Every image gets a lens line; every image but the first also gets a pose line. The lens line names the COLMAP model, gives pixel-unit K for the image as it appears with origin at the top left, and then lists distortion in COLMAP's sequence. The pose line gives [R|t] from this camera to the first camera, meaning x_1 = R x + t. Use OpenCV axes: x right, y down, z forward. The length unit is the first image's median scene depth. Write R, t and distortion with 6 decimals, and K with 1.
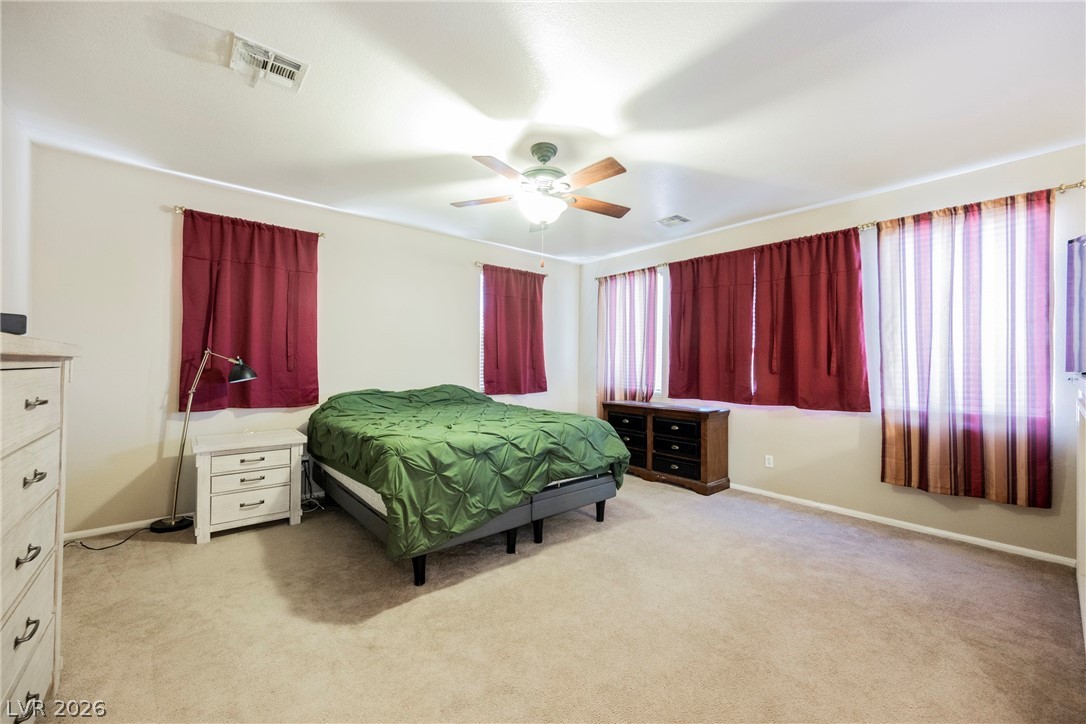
lens RADIAL K [[426.0, 0, 546.0], [0, 426.0, 360.2], [0, 0, 1]] dist [-0.000551, 0.000148]
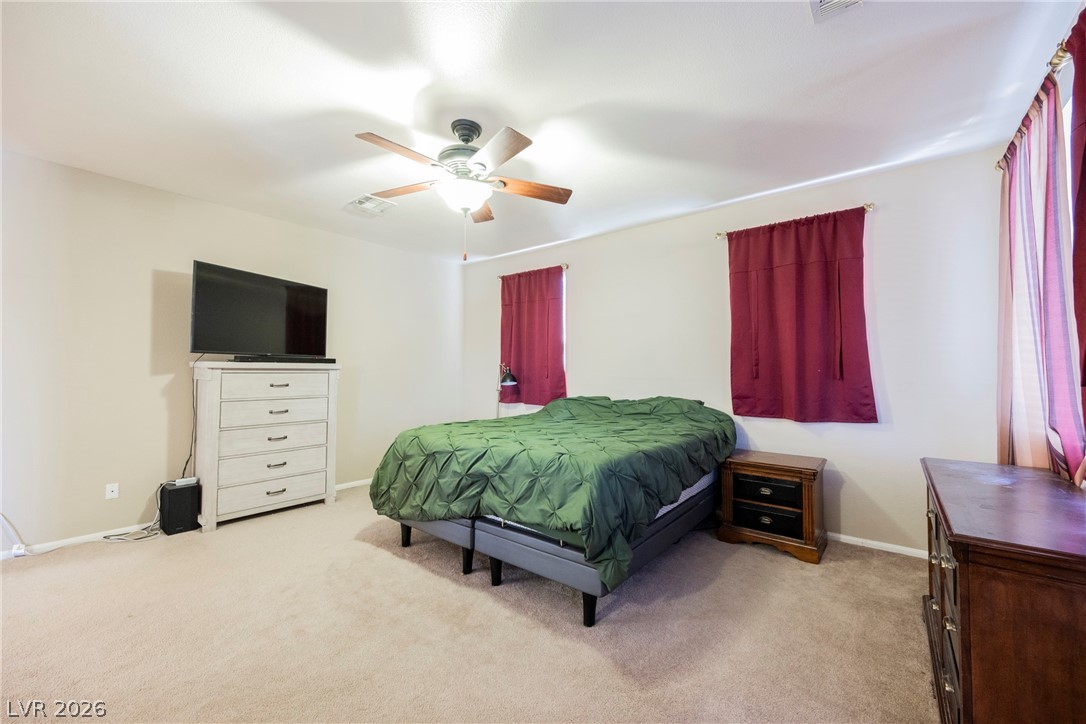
lens RADIAL K [[426.0, 0, 547.6], [0, 426.0, 362.7], [0, 0, 1]] dist [-0.000551, 0.000148]
pose [[0.204723, -0.026858, -0.978451, 0.752389], [0.008069, 0.999636, -0.025752, 0.015063], [0.978787, -0.002623, 0.204865, 0.841457]]
